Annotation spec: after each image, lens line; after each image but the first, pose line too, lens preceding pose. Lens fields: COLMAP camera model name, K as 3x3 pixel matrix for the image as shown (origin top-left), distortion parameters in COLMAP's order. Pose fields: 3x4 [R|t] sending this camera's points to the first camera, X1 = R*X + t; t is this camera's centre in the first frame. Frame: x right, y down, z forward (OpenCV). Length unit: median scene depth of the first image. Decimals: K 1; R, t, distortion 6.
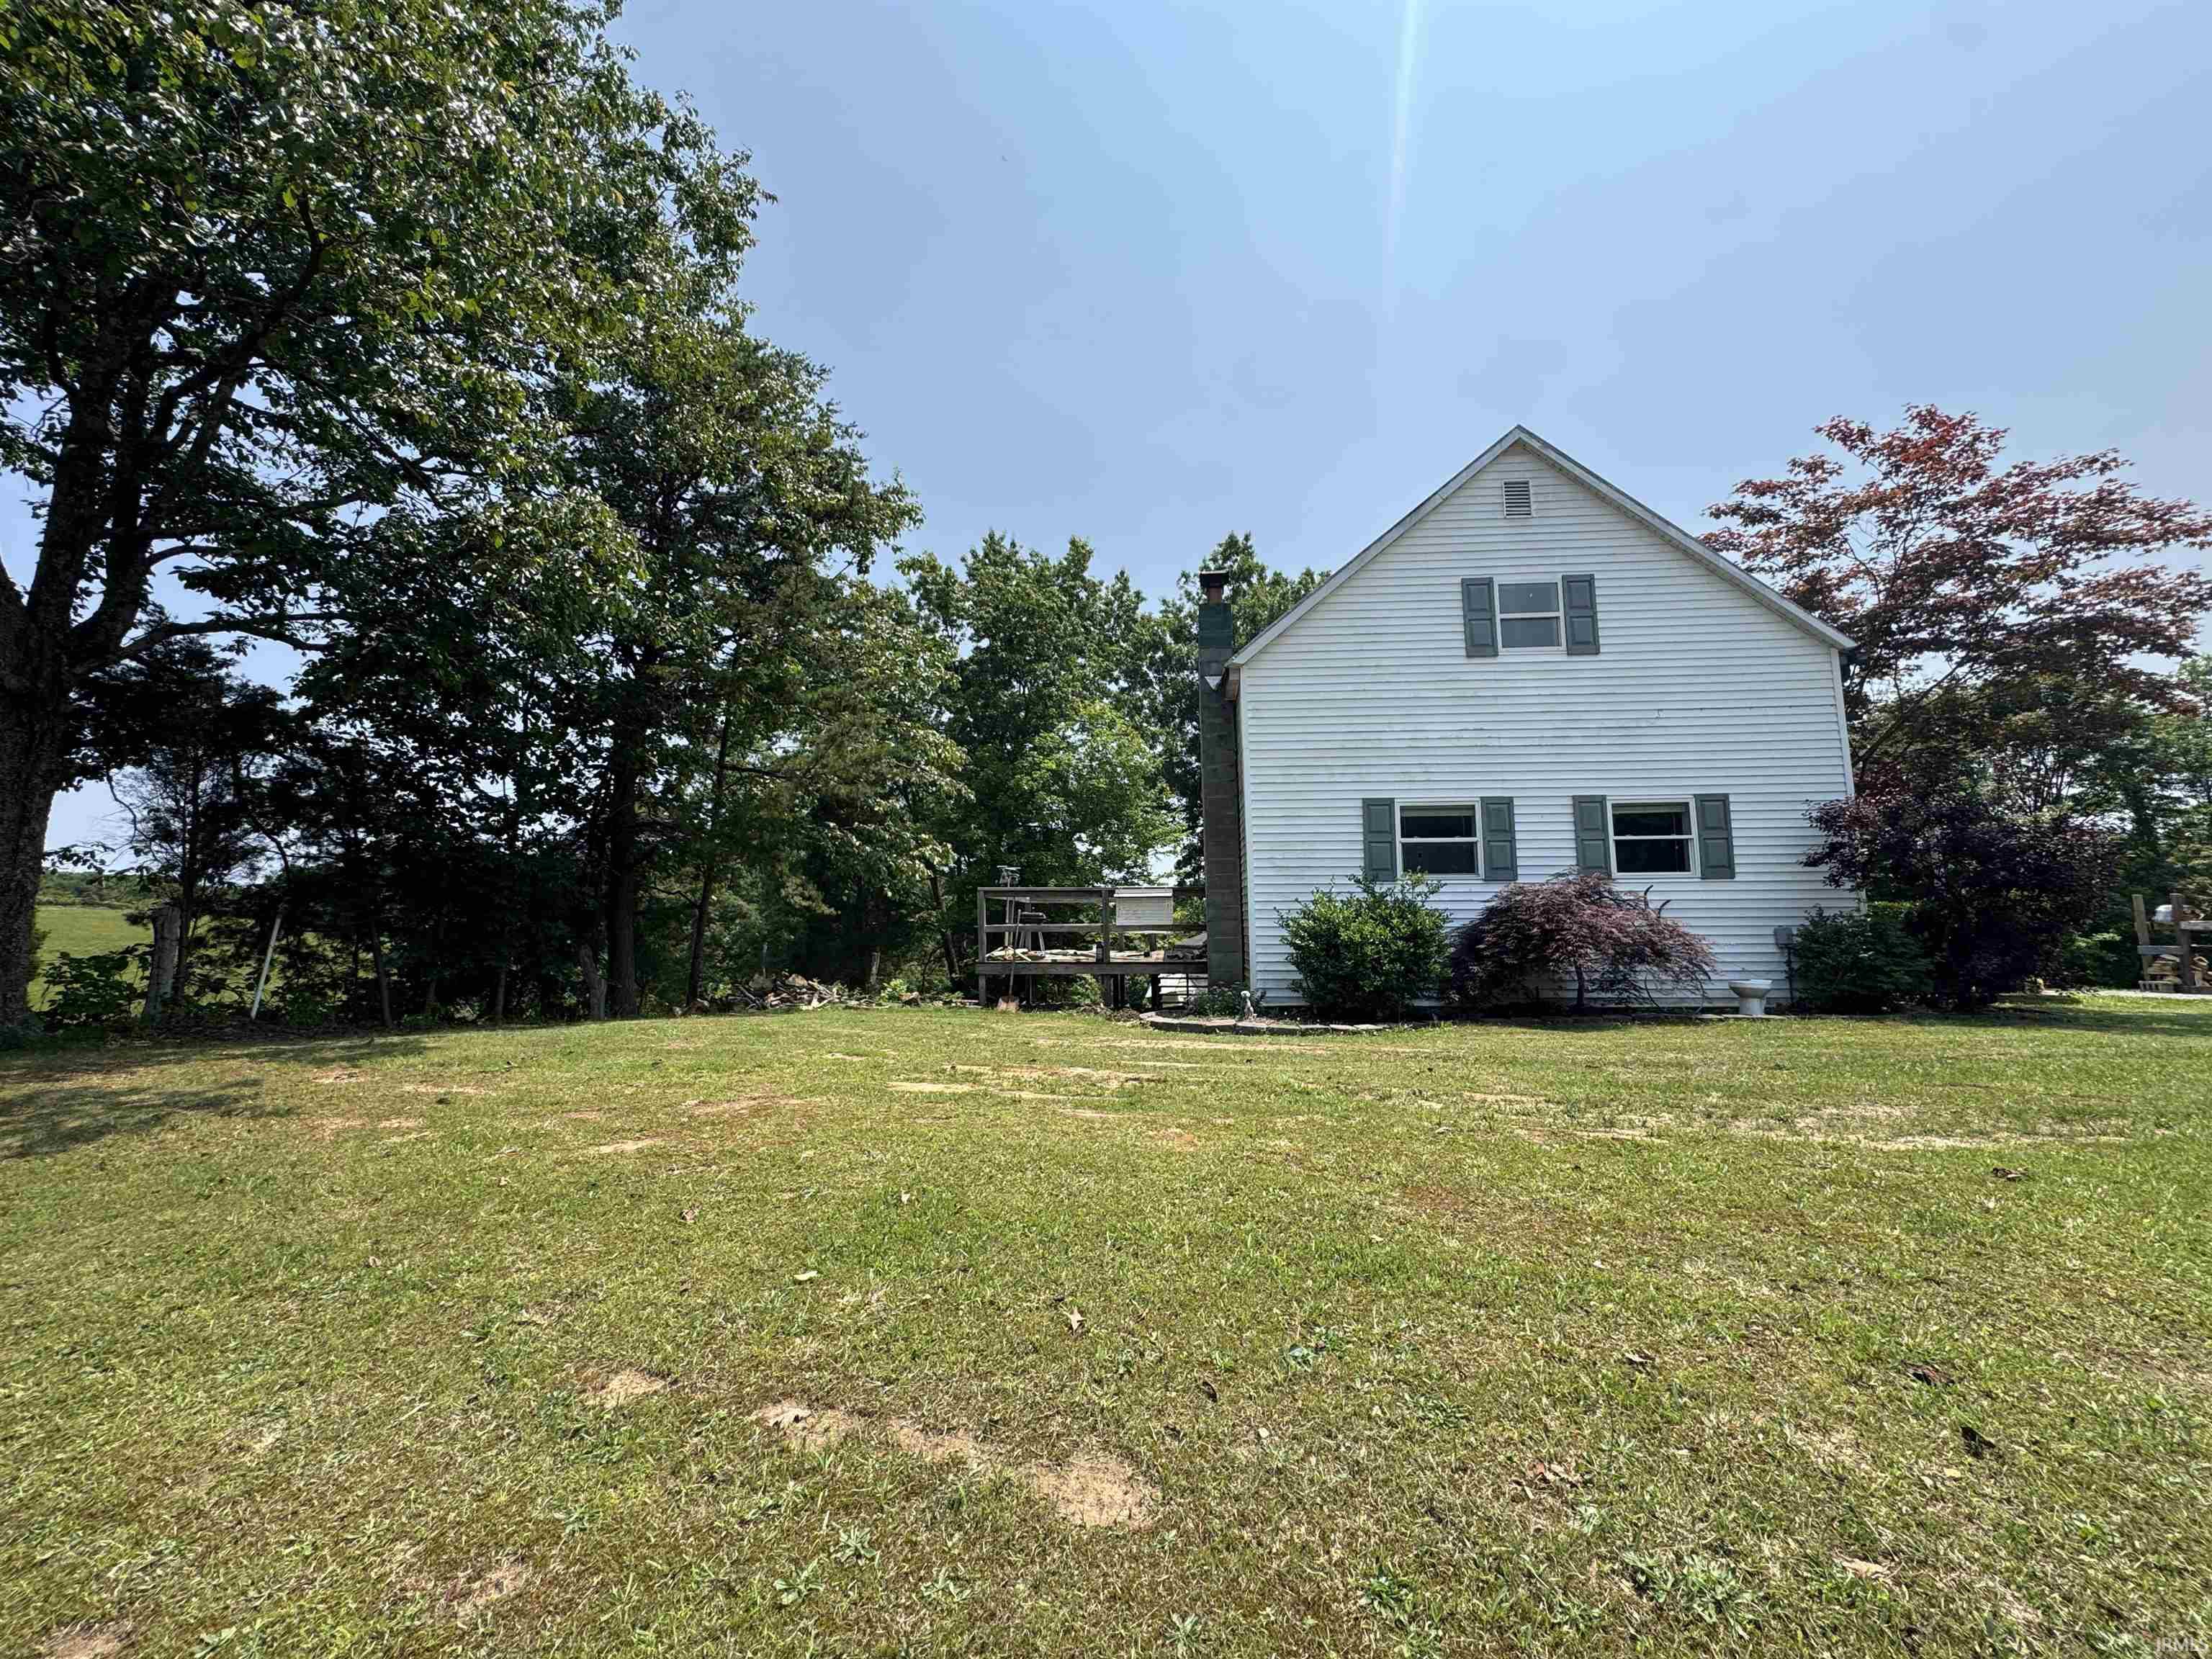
lens RADIAL K [[880.2, 0, 1106.0], [0, 880.2, 829.5], [0, 0, 1]] dist [0.000517, 0.000557]
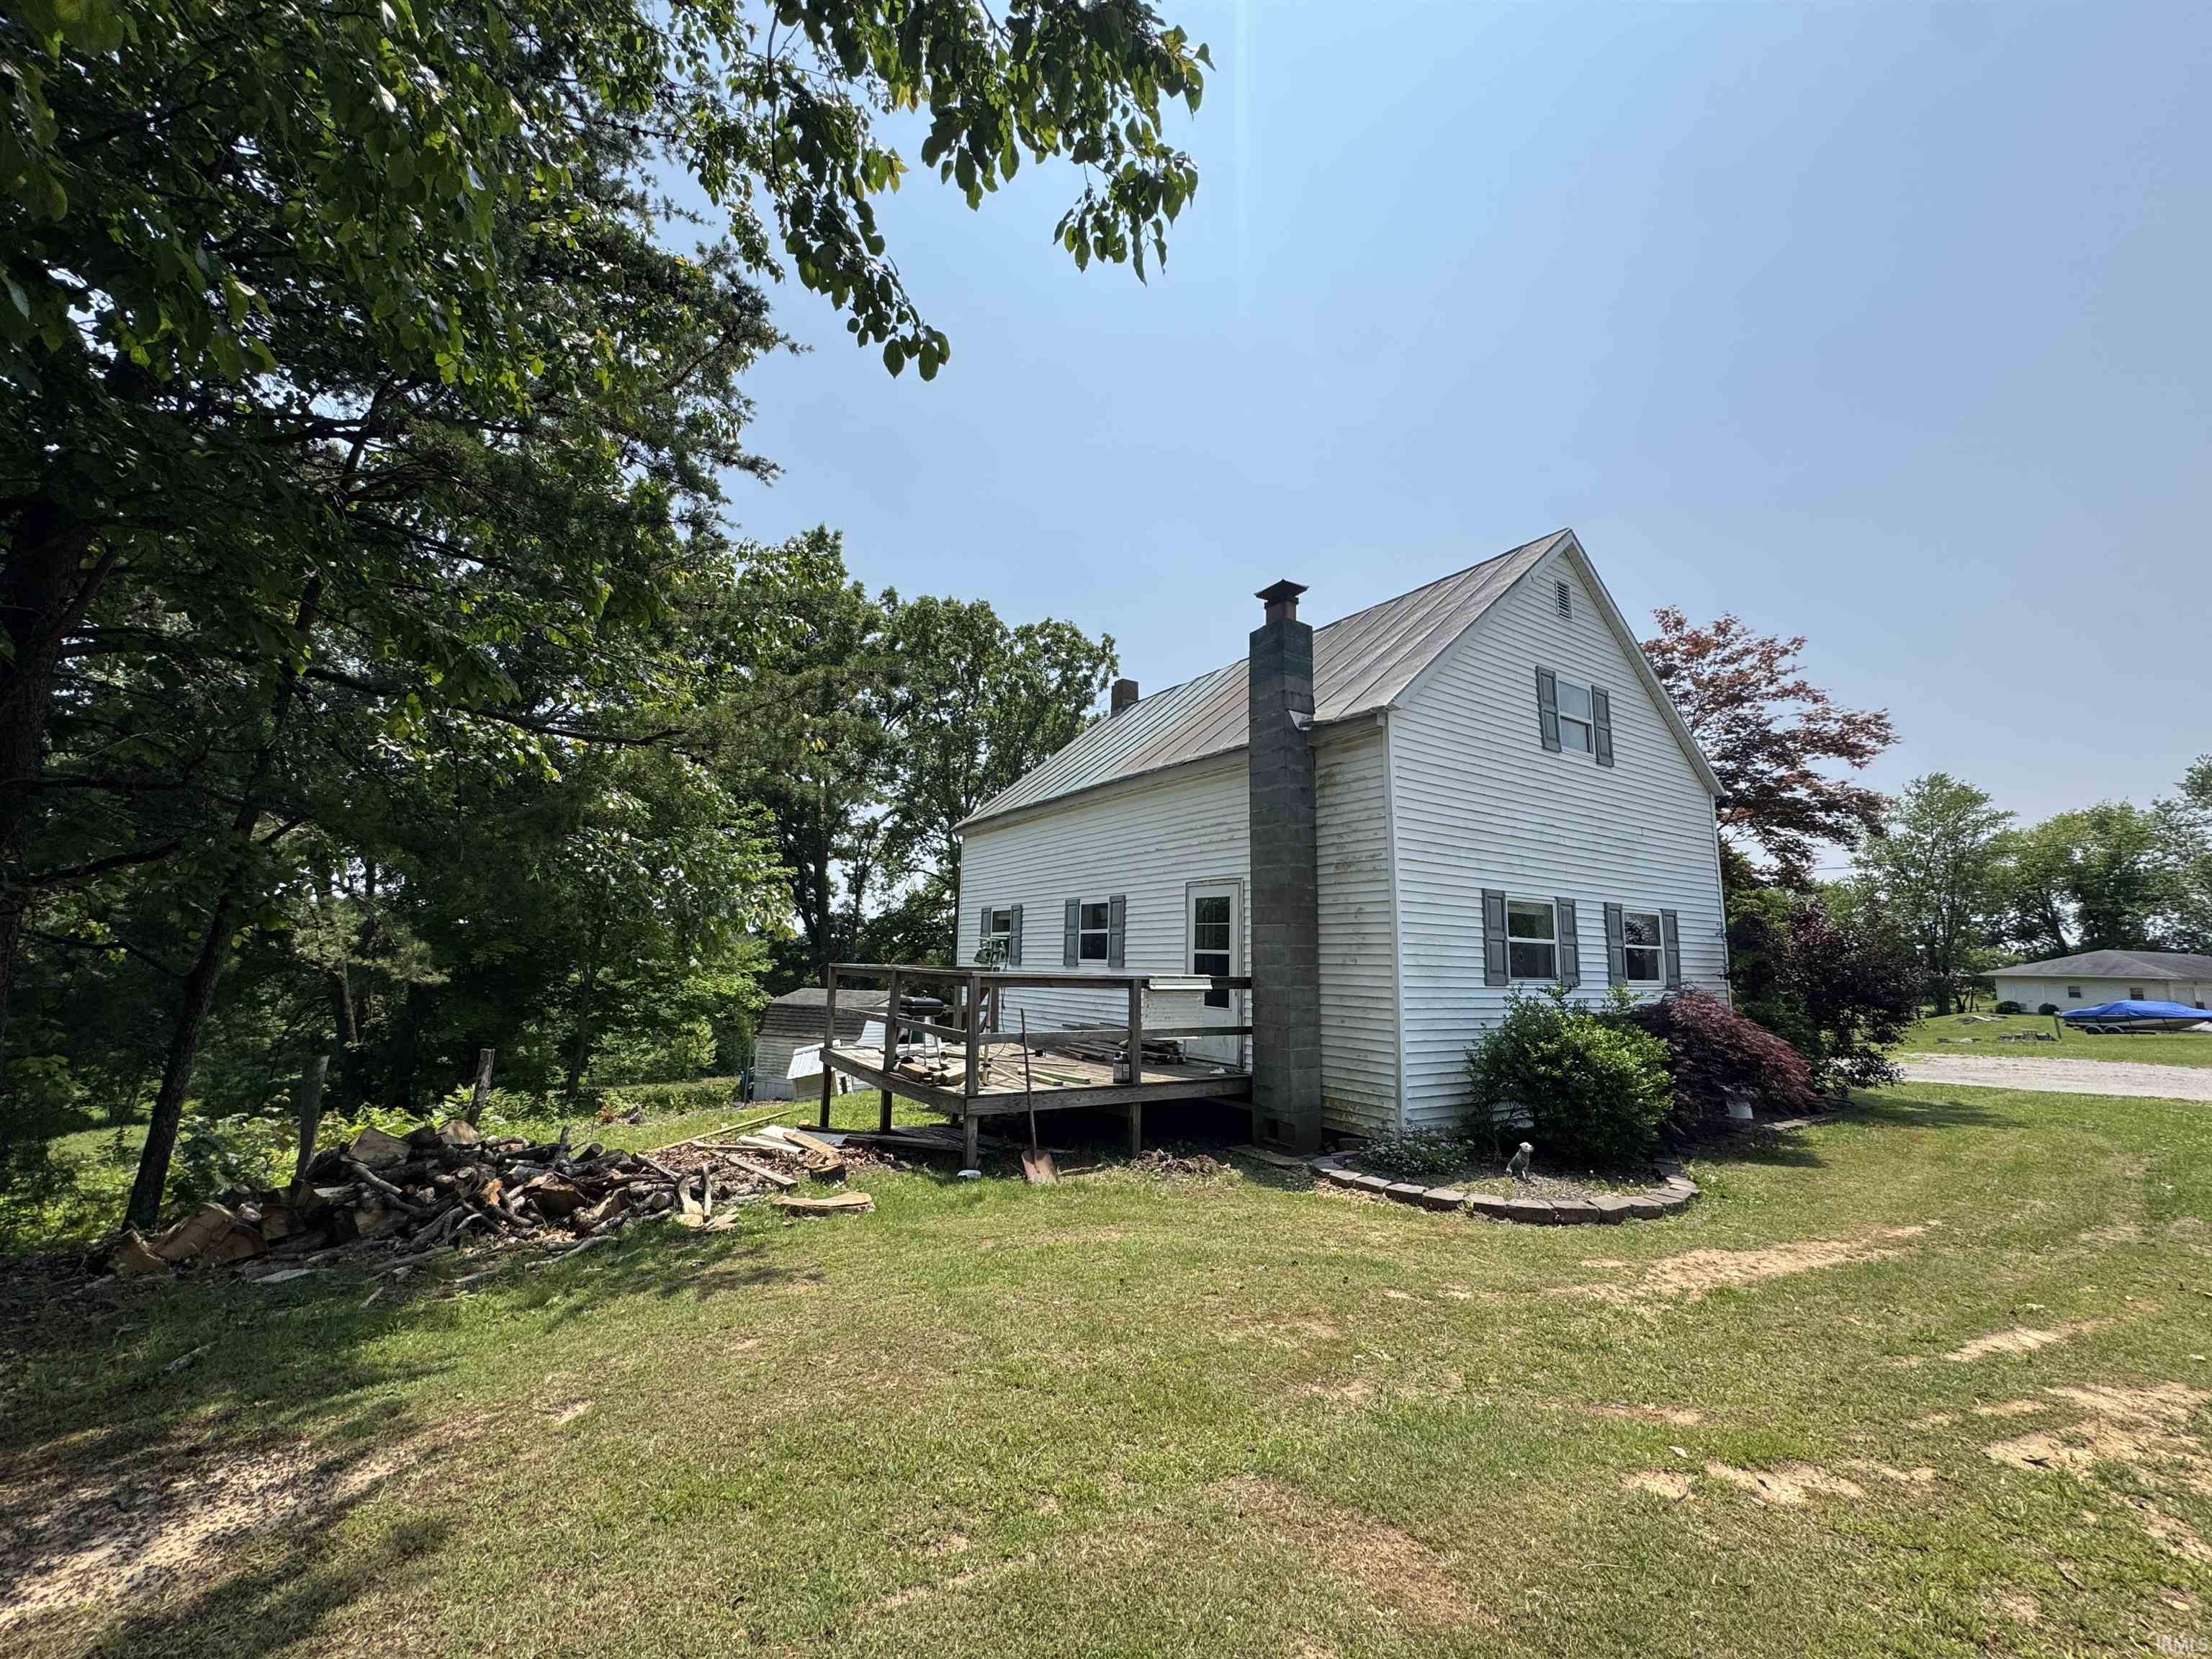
lens RADIAL K [[880.2, 0, 1106.0], [0, 880.2, 829.5], [0, 0, 1]] dist [0.000517, 0.000557]
pose [[0.783028, 0.117356, 0.610815, -0.532245], [-0.092358, 0.993090, -0.072406, 0.004259], [-0.615092, 0.000282, 0.788456, 0.541672]]
